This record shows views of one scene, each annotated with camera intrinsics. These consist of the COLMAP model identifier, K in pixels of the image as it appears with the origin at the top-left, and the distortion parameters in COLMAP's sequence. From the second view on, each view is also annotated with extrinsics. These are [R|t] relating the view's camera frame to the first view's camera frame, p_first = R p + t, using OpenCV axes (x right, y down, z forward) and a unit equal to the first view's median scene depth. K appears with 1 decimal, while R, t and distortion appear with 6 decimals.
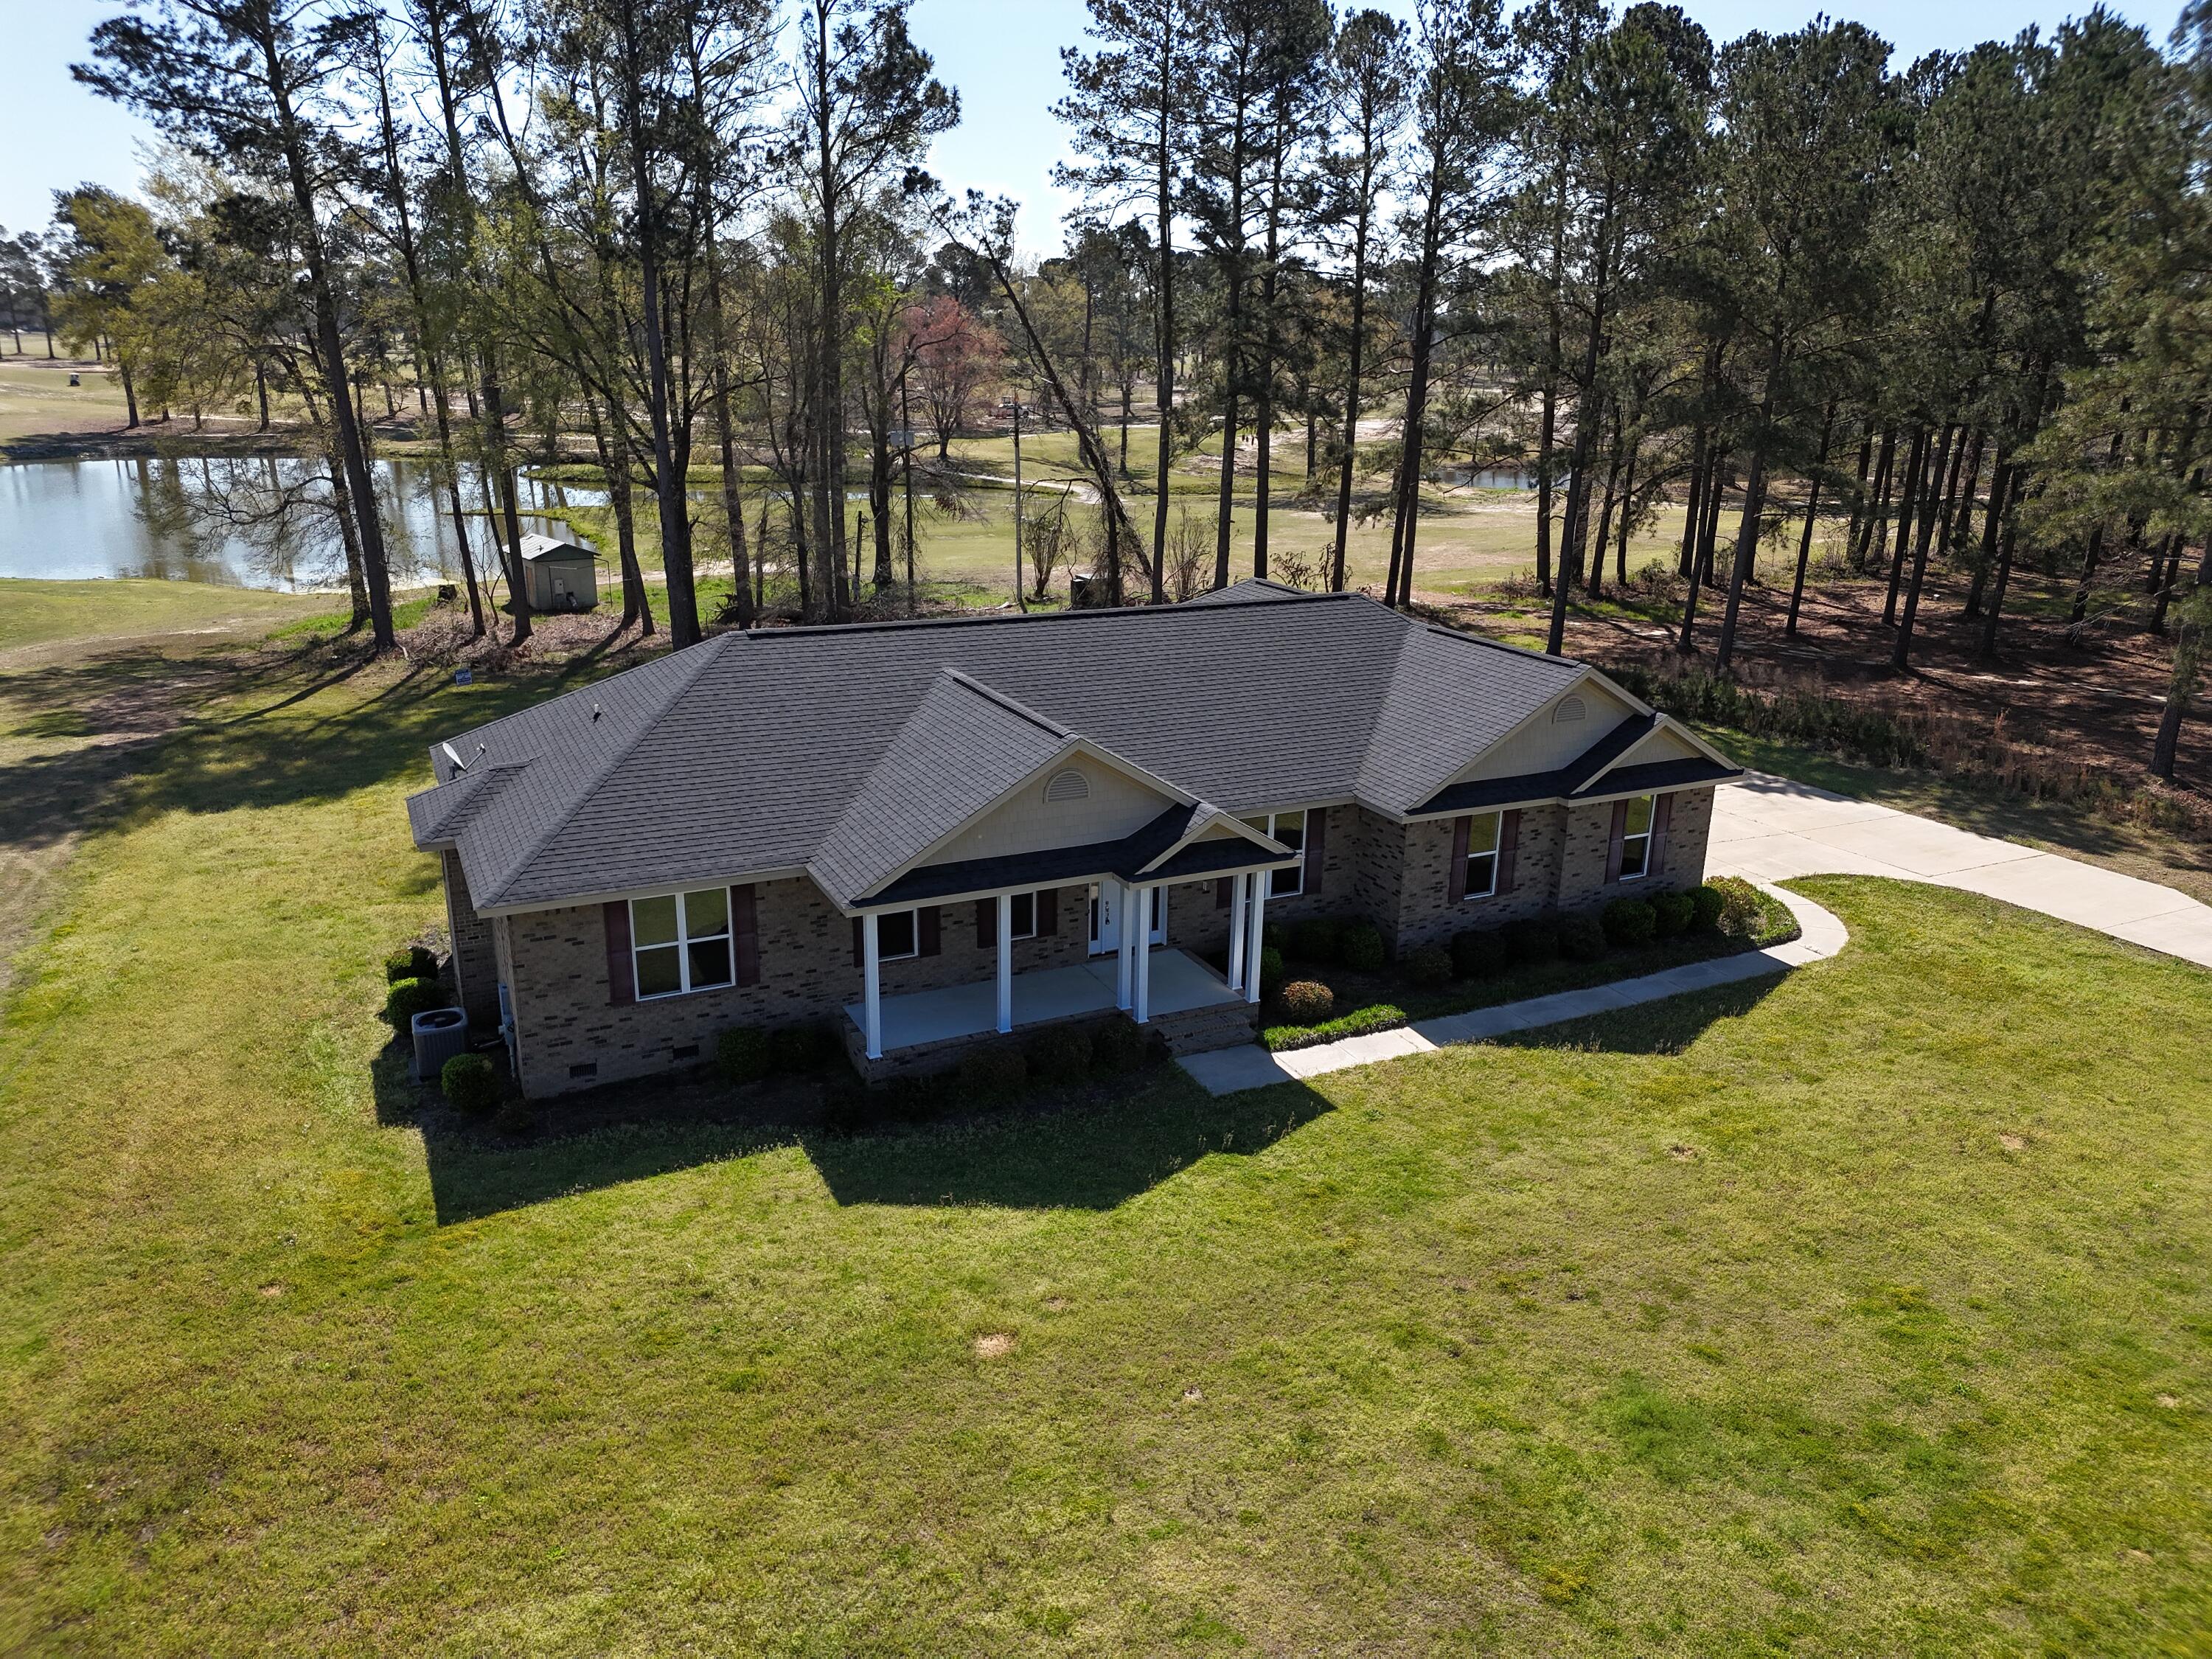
lens RADIAL K [[1545.1, 0, 1098.3], [0, 1545.1, 836.8], [0, 0, 1]] dist [0.040989, -0.022198]
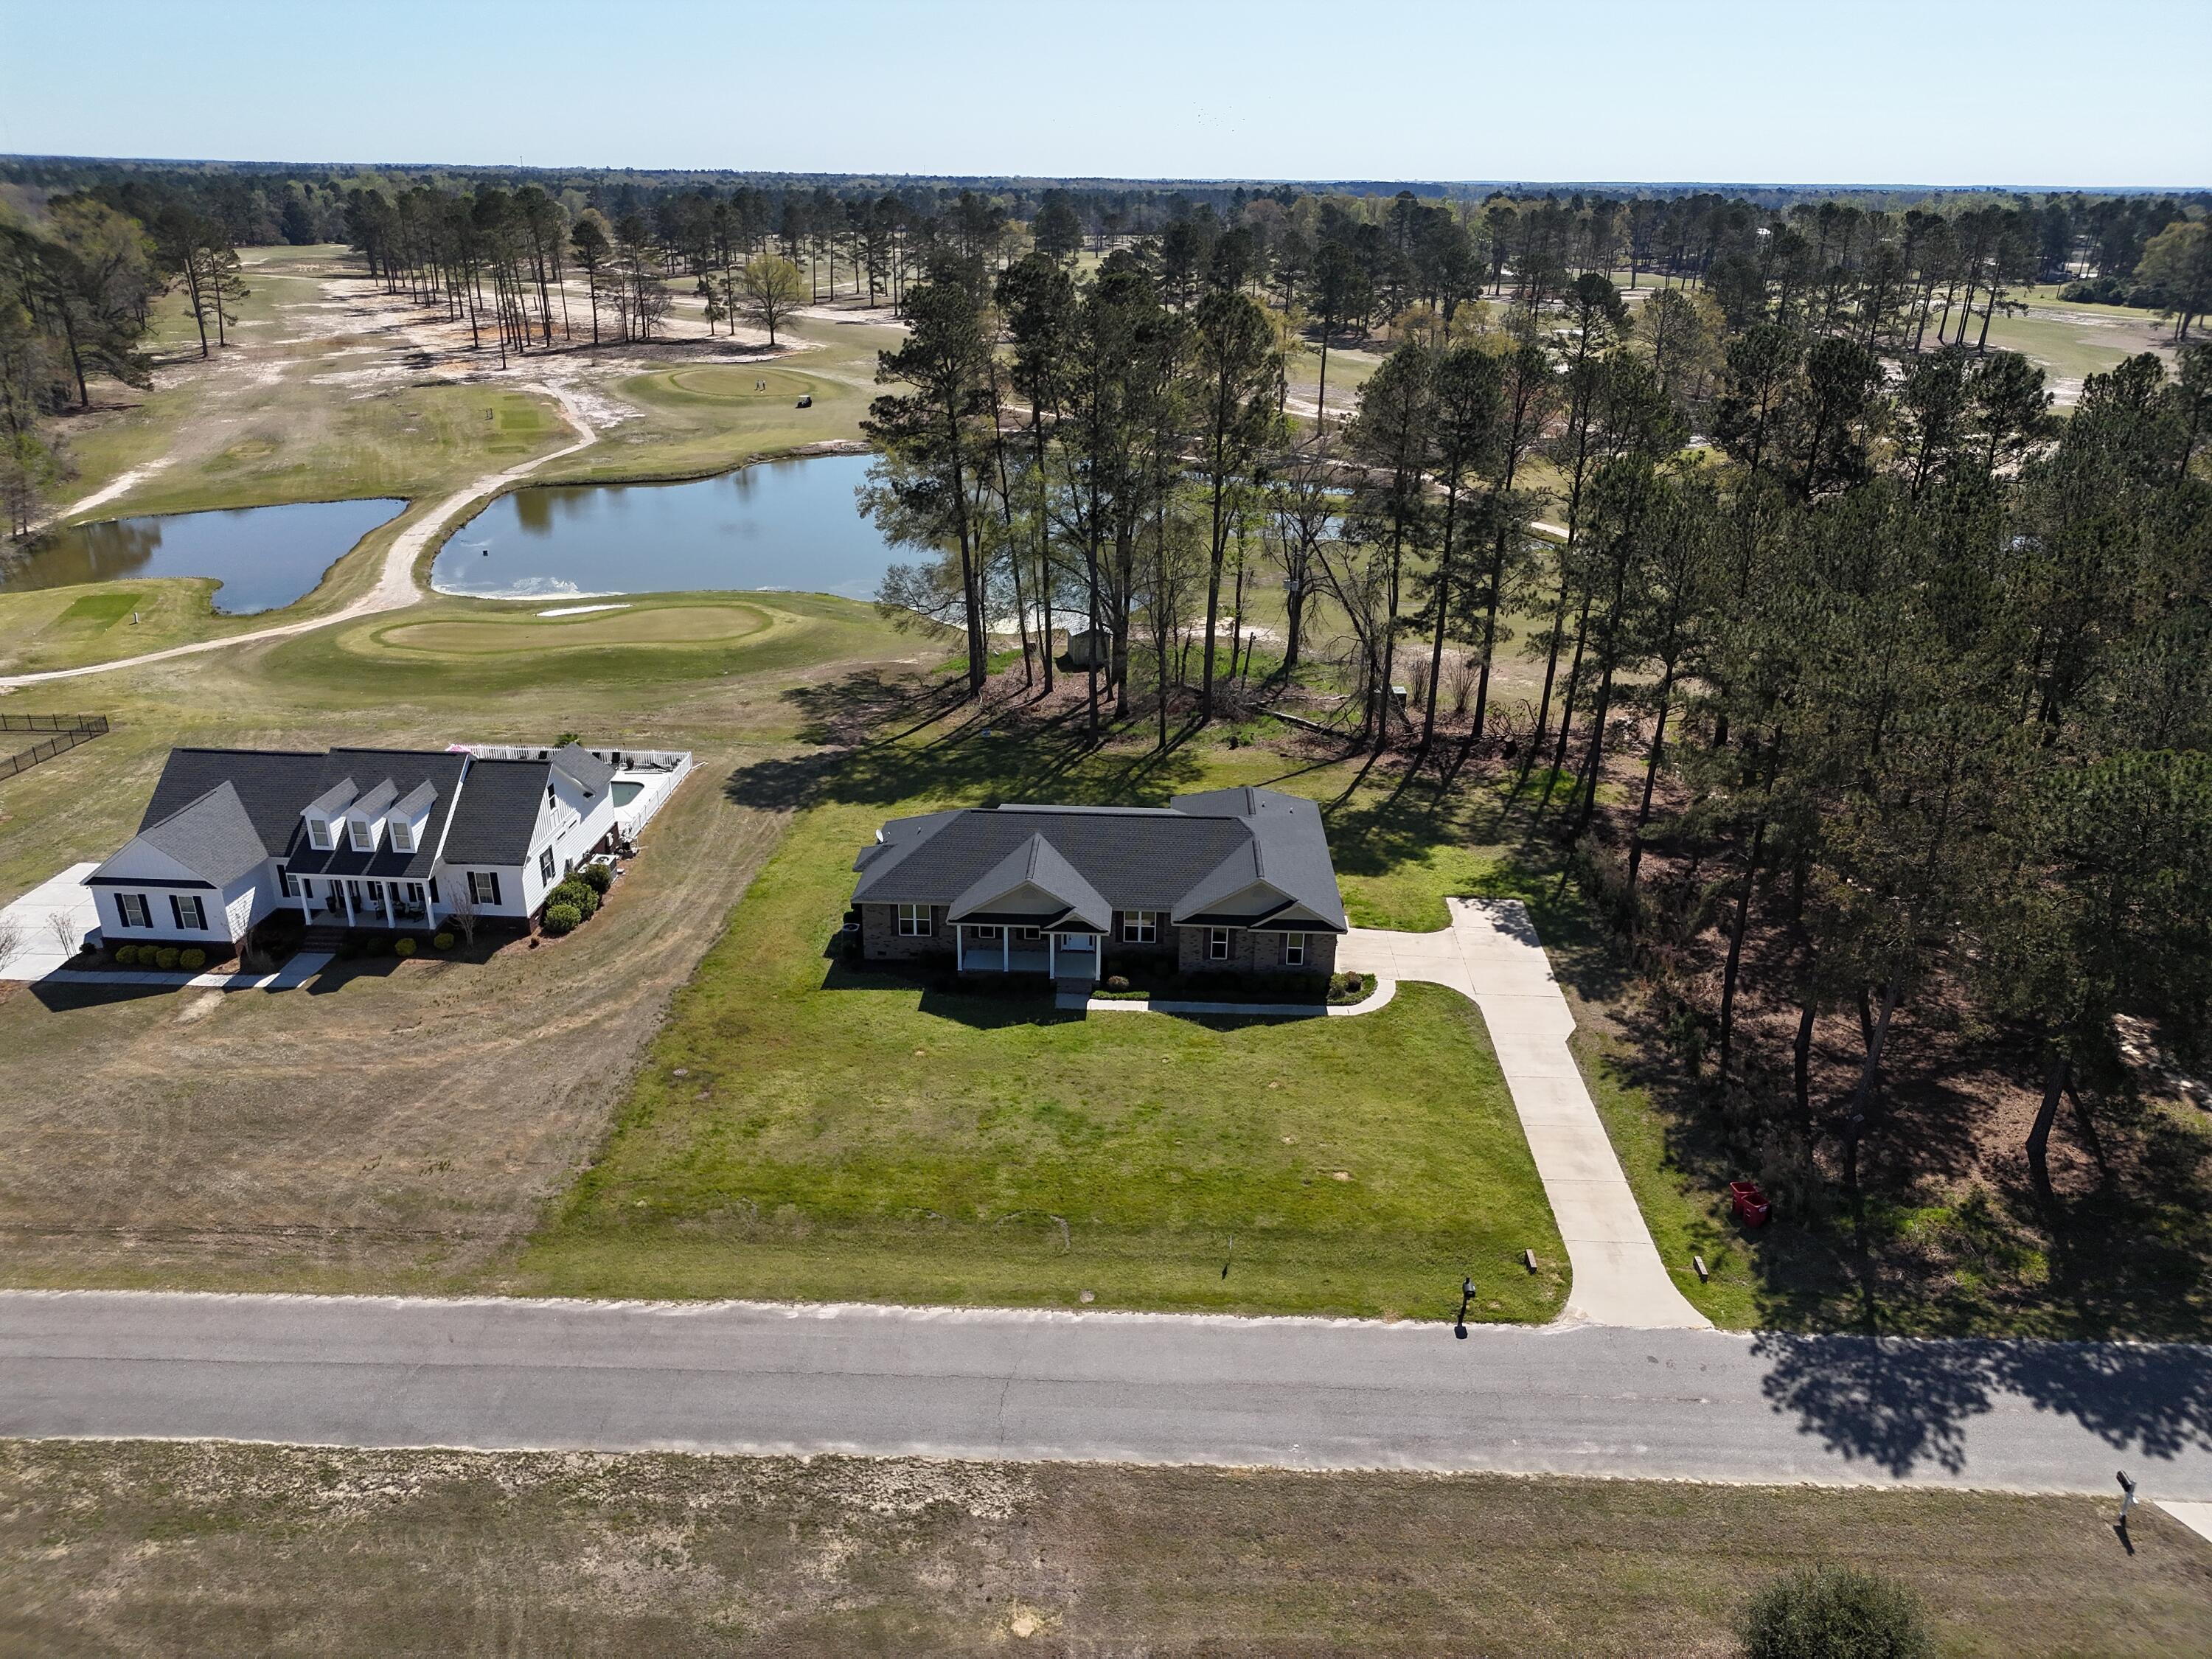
lens RADIAL K [[1558.2, 0, 1109.1], [0, 1558.2, 813.2], [0, 0, 1]] dist [0.083013, -0.084413]
pose [[0.883283, 0.173830, -0.435425, 1.323553], [-0.145587, 0.984509, 0.097705, -0.475512], [0.445664, -0.022909, 0.894907, -1.515860]]
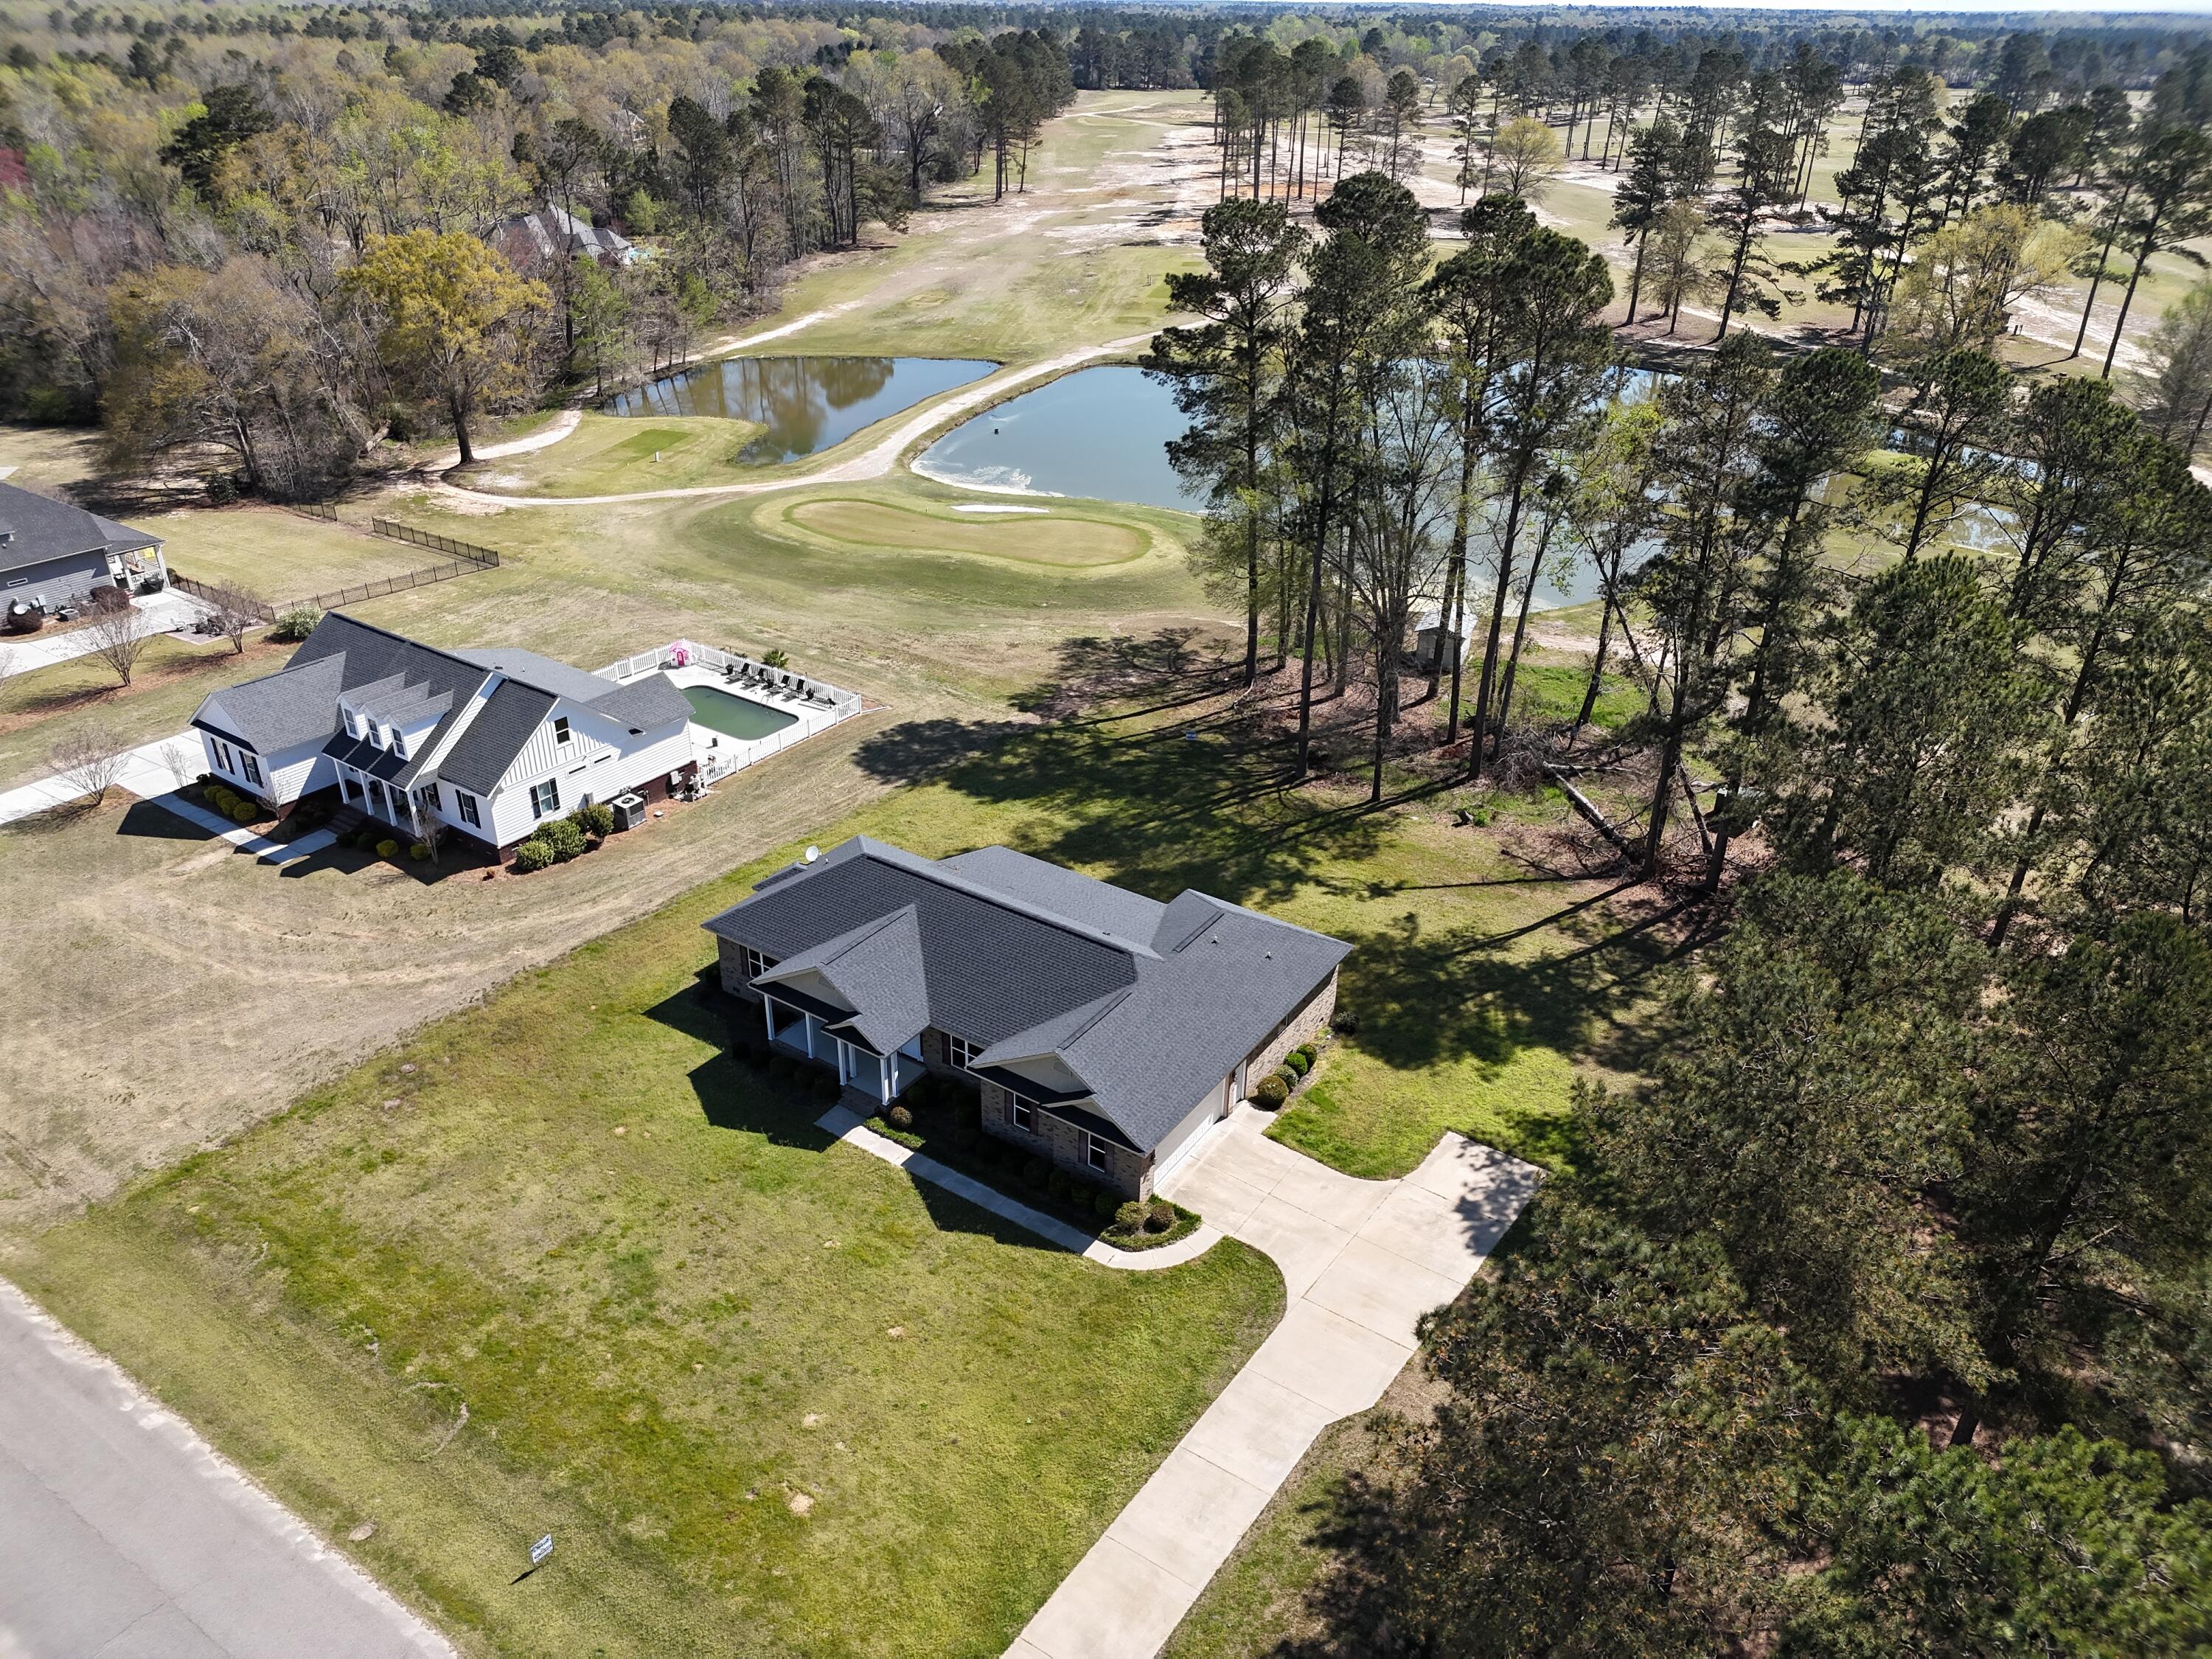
lens RADIAL K [[1545.8, 0, 1102.1], [0, 1545.8, 833.8], [0, 0, 1]] dist [0.077225, -0.079256]
pose [[0.502229, 0.400936, -0.766170, 1.903720], [-0.274436, 0.914115, 0.298461, -1.052140], [0.820031, 0.060369, 0.569126, -0.044778]]
